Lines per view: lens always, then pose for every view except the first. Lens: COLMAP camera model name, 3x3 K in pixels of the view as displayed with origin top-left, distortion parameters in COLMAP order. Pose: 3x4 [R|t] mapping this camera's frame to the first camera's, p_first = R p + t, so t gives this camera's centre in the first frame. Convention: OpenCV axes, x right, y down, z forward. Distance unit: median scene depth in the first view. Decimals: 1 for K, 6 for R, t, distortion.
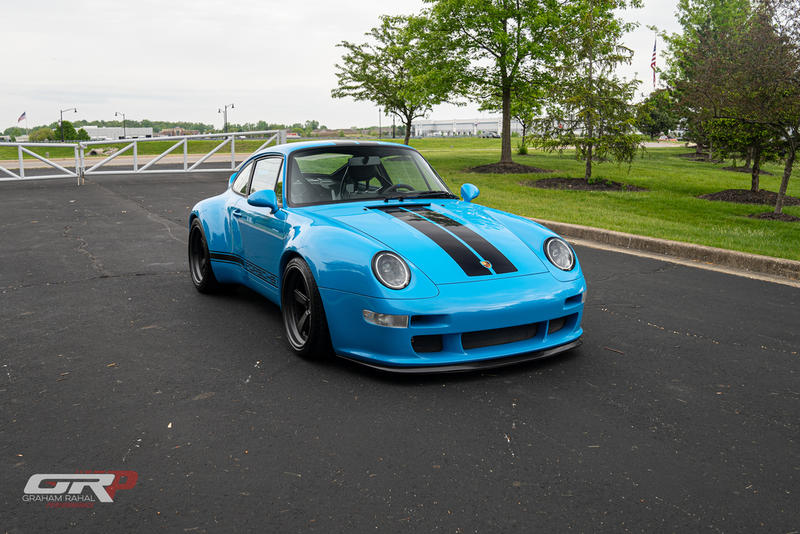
lens RADIAL K [[755.4, 0, 400.0], [0, 755.4, 267.0], [0, 0, 1]] dist [-0.079886, 0.011687]
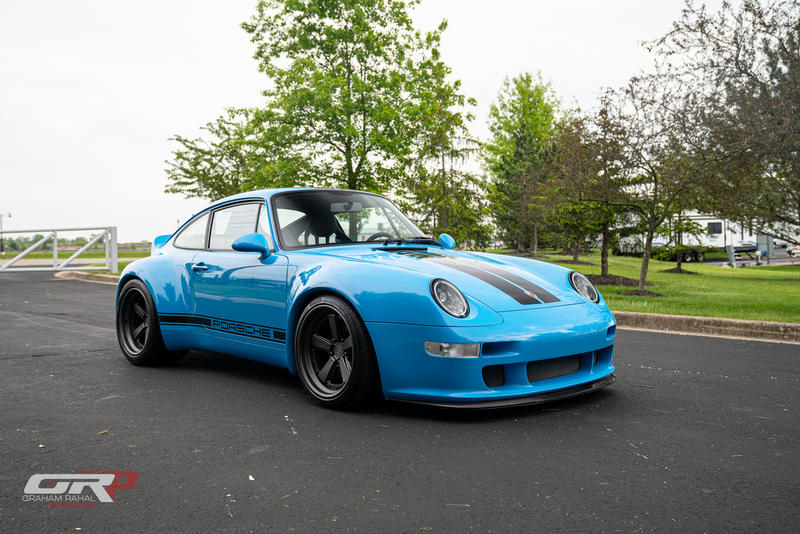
lens RADIAL K [[772.0, 0, 397.1], [0, 772.0, 276.8], [0, 0, 1]] dist [0.014963, 0.008417]
pose [[0.971785, -0.019430, 0.235066, -0.195471], [0.049481, 0.991218, -0.122628, 0.059995], [-0.230619, 0.130800, 0.964213, 0.067359]]
